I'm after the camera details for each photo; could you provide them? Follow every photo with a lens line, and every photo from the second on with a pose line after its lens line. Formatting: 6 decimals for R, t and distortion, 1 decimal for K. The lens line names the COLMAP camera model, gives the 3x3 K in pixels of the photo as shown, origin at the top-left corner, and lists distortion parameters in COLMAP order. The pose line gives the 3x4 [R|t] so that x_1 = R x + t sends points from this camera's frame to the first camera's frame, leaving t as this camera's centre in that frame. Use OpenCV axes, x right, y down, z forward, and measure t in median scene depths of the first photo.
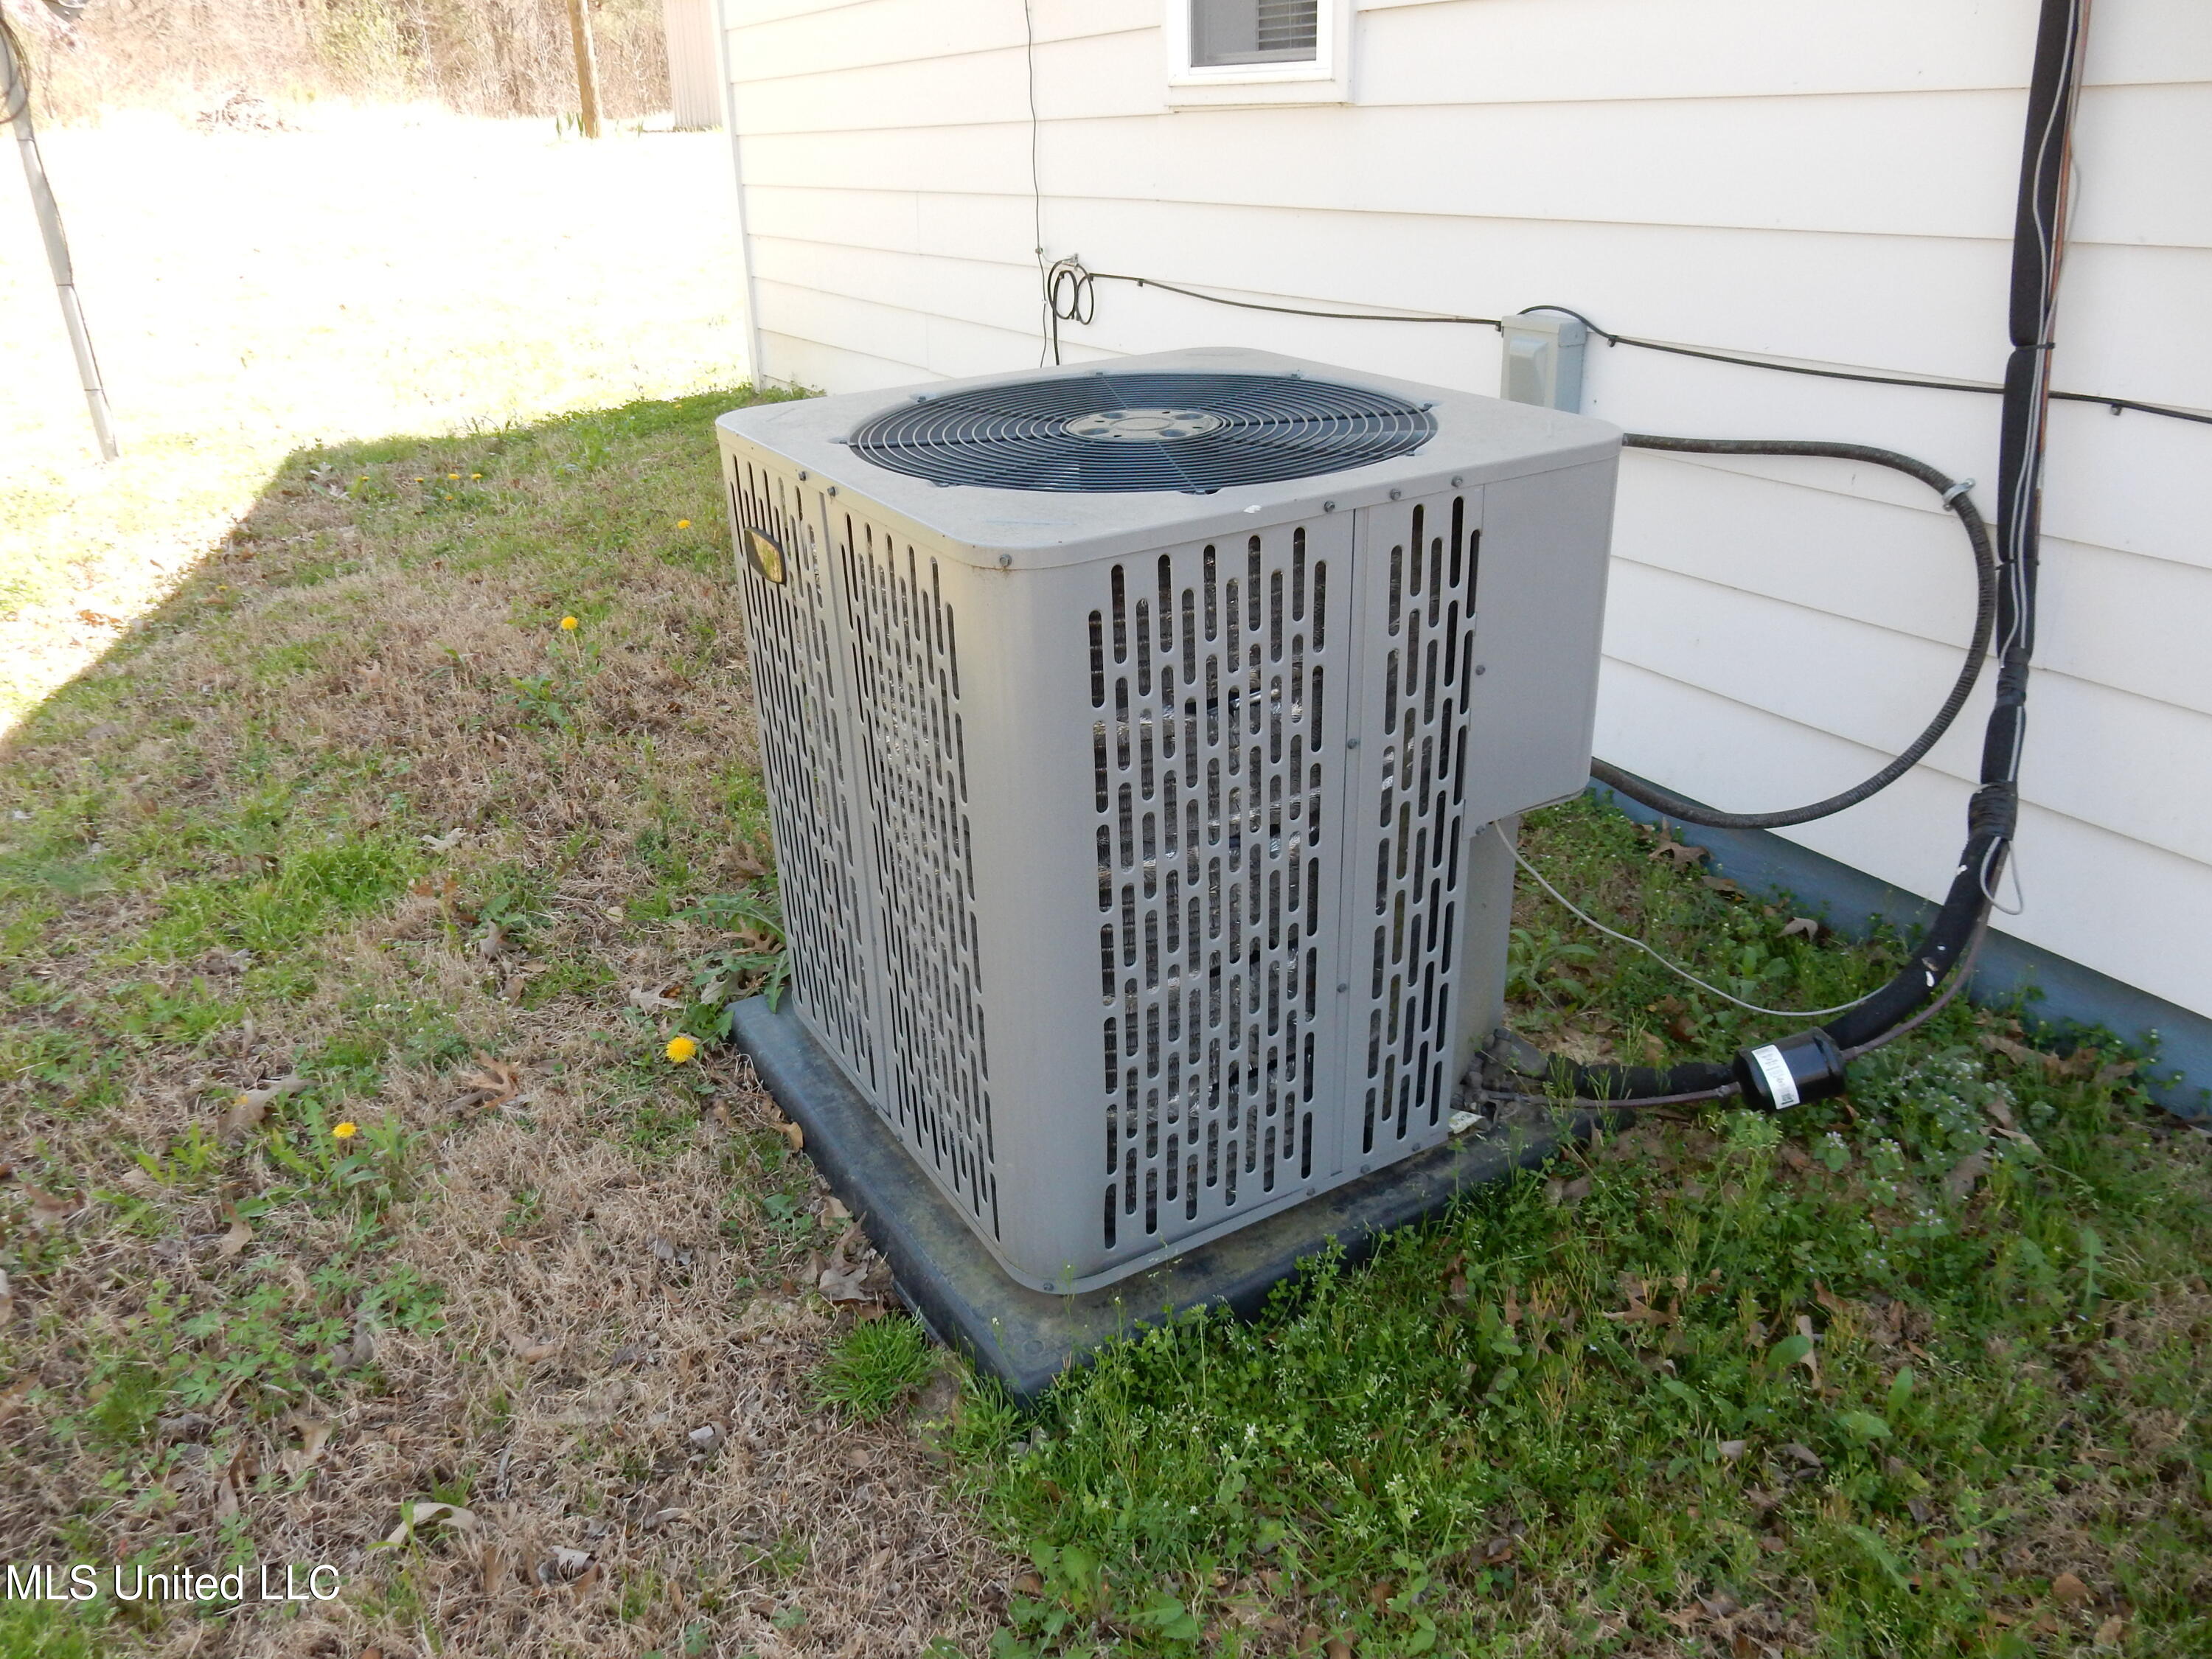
lens RADIAL K [[1604.2, 0, 1105.7], [0, 1604.2, 831.4], [0, 0, 1]] dist [-0.011204, 0.000967]
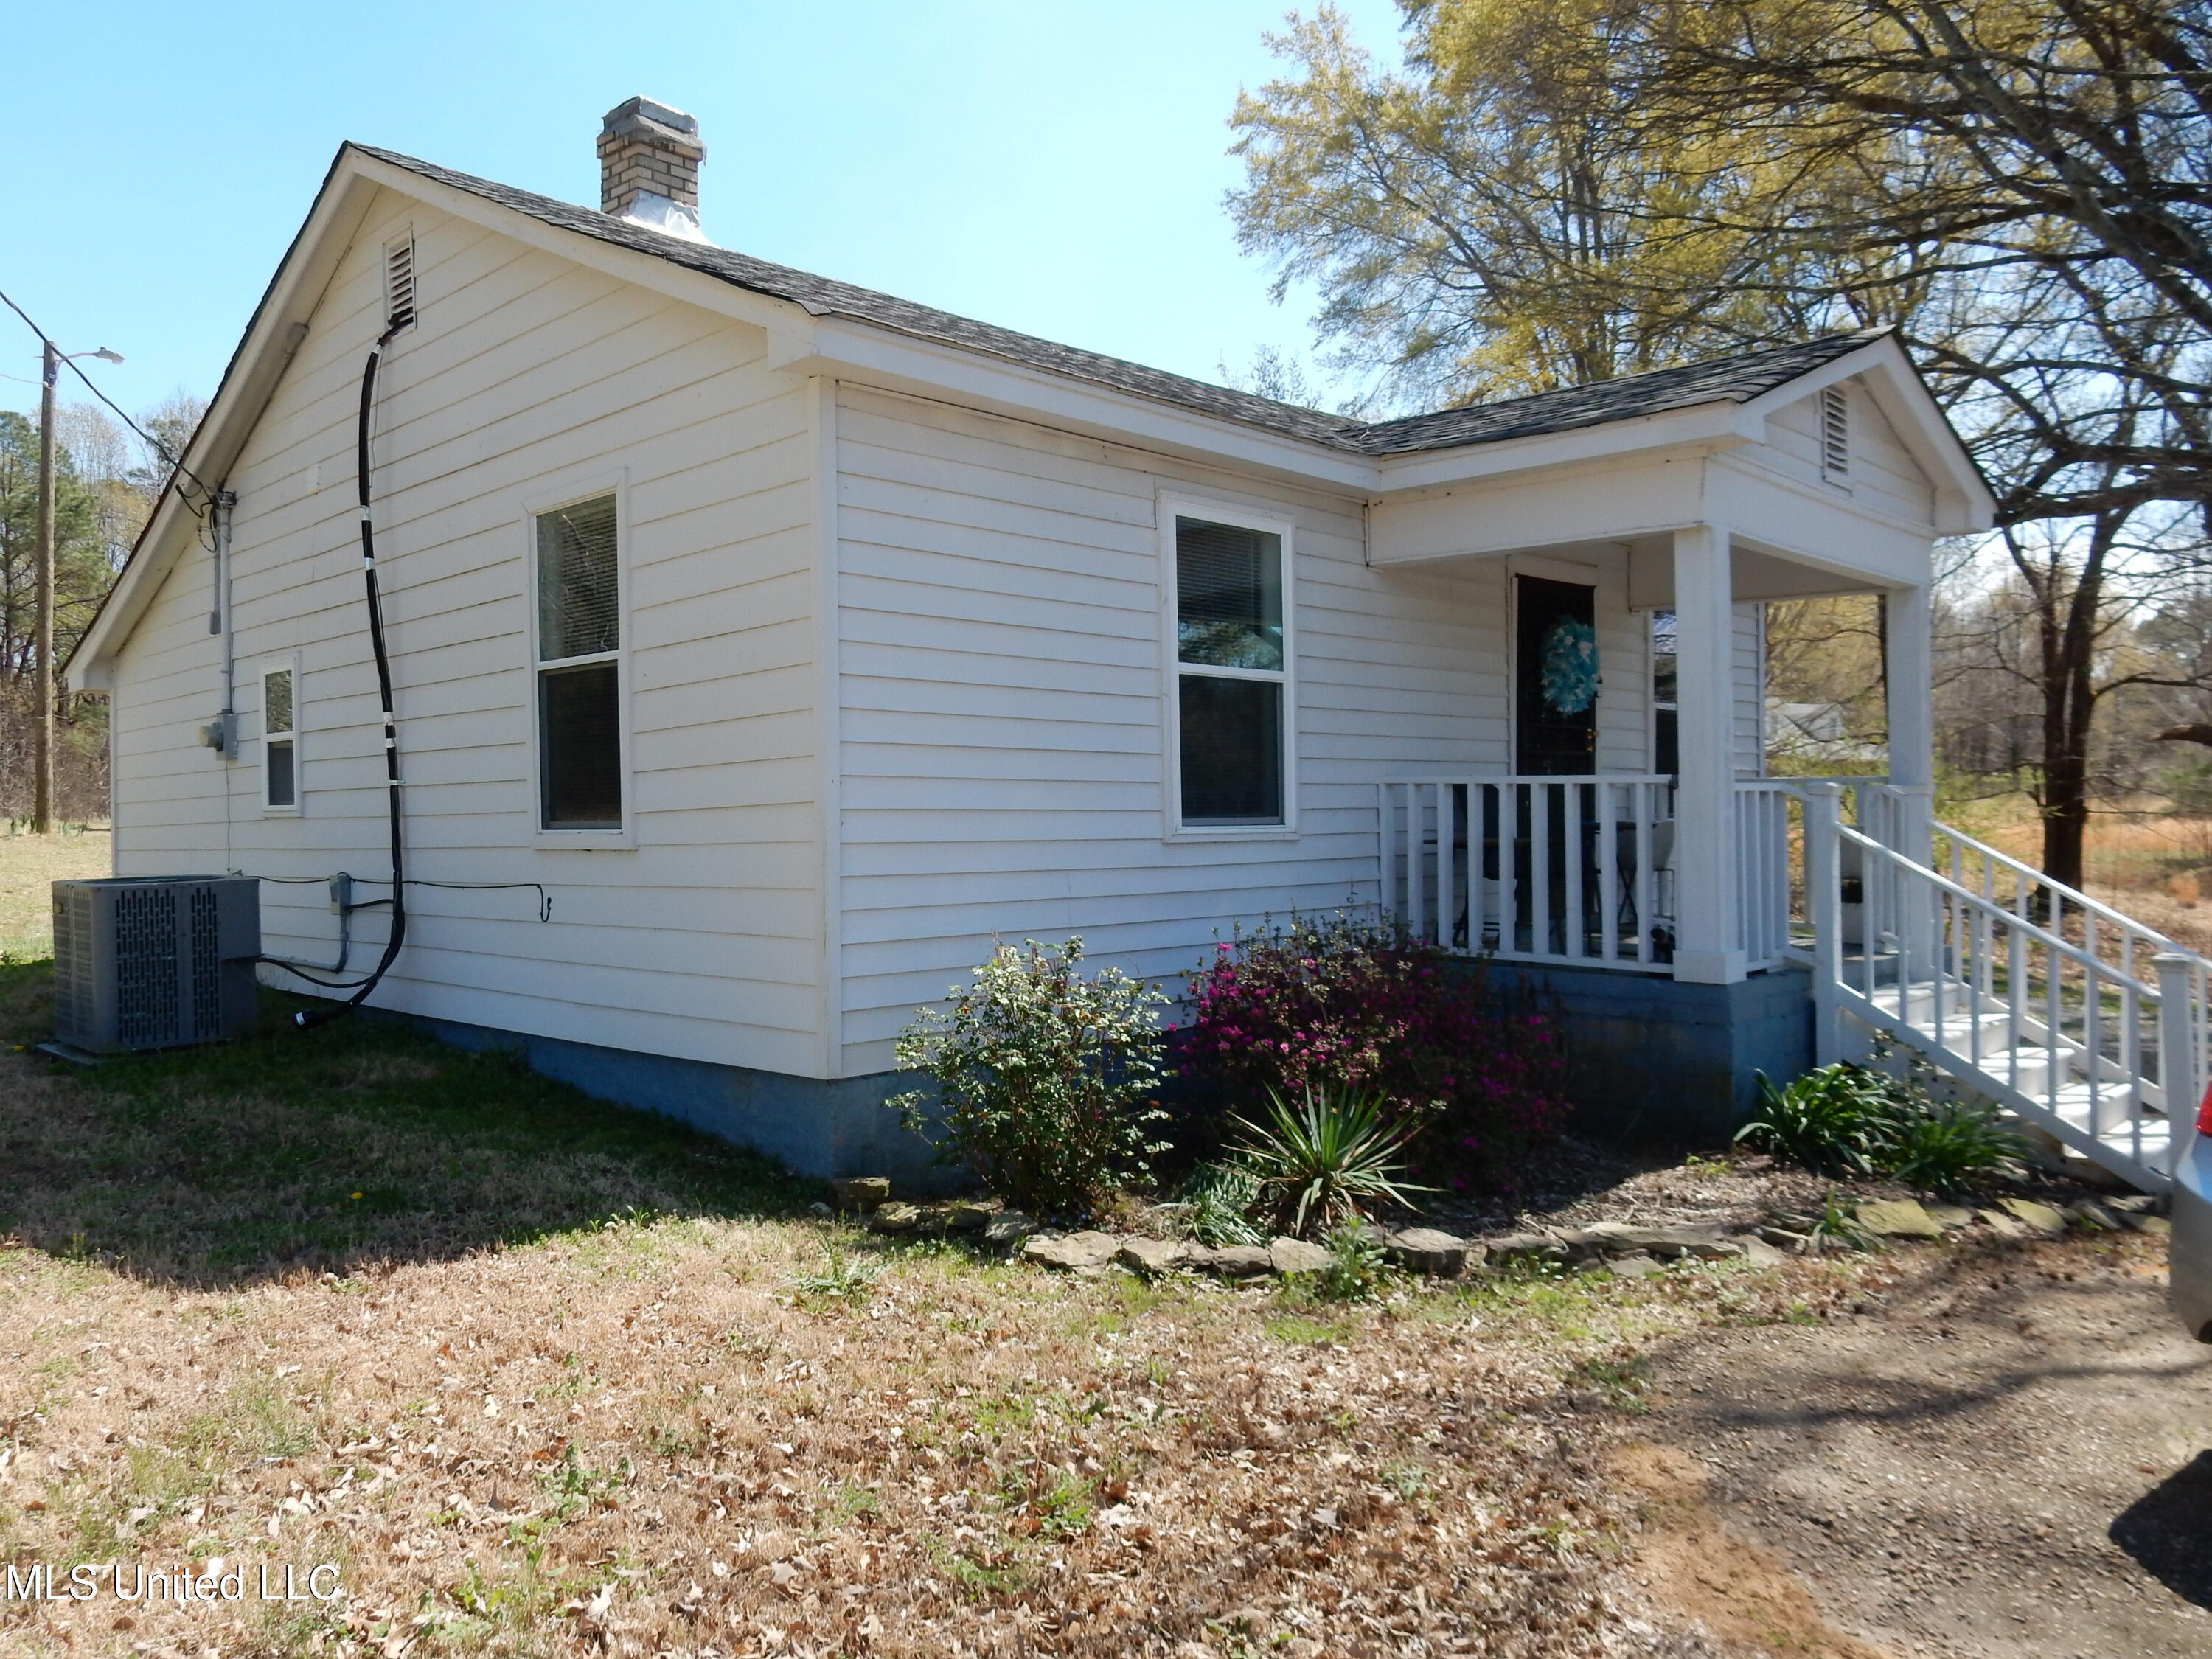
lens RADIAL K [[1604.2, 0, 1104.9], [0, 1604.2, 827.8], [0, 0, 1]] dist [-0.011204, 0.000967]
pose [[0.955534, 0.022191, 0.294044, 0.667375], [0.101083, 0.912098, -0.397316, 0.894789], [-0.277014, 0.409372, 0.869297, -1.994717]]
